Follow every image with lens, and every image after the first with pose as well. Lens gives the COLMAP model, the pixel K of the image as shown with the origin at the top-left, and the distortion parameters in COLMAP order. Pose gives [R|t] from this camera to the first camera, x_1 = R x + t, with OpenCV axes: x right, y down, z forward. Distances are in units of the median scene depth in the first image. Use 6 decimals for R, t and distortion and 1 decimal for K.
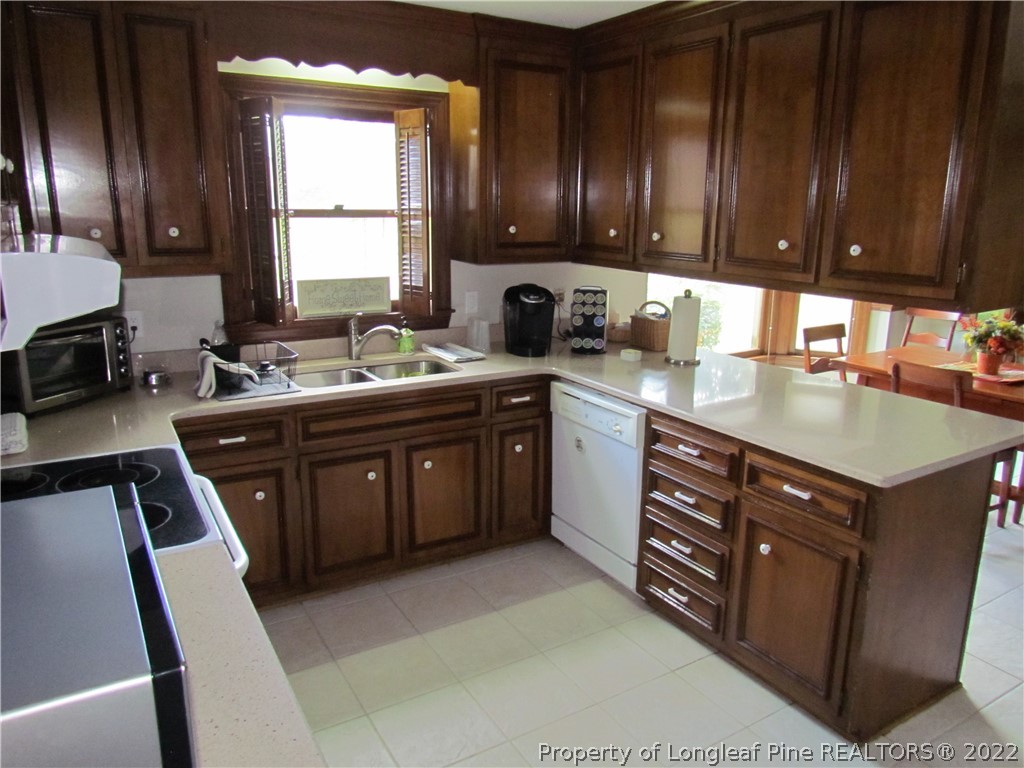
lens RADIAL K [[743.9, 0, 520.4], [0, 743.9, 387.2], [0, 0, 1]] dist [-0.004989, -0.000335]
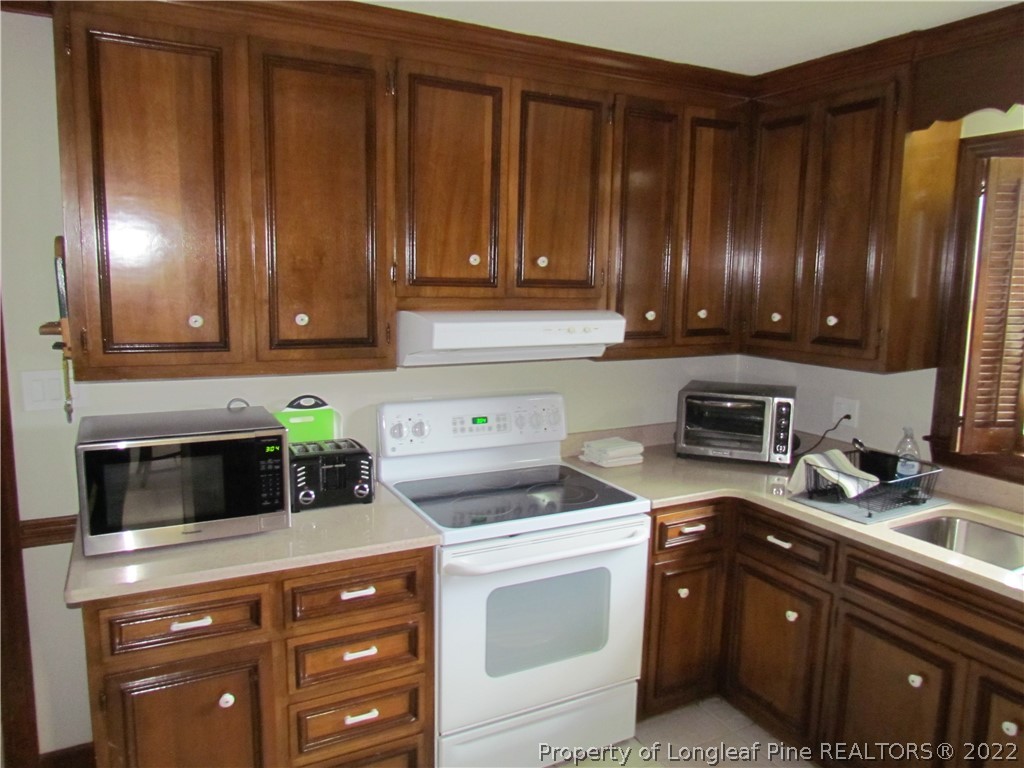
lens RADIAL K [[743.9, 0, 520.4], [0, 743.9, 387.2], [0, 0, 1]] dist [-0.004989, -0.000335]
pose [[-0.066309, 0.113090, -0.991370, 0.490543], [-0.268256, 0.954956, 0.126879, -0.134184], [0.961063, 0.274354, -0.032985, 0.634408]]
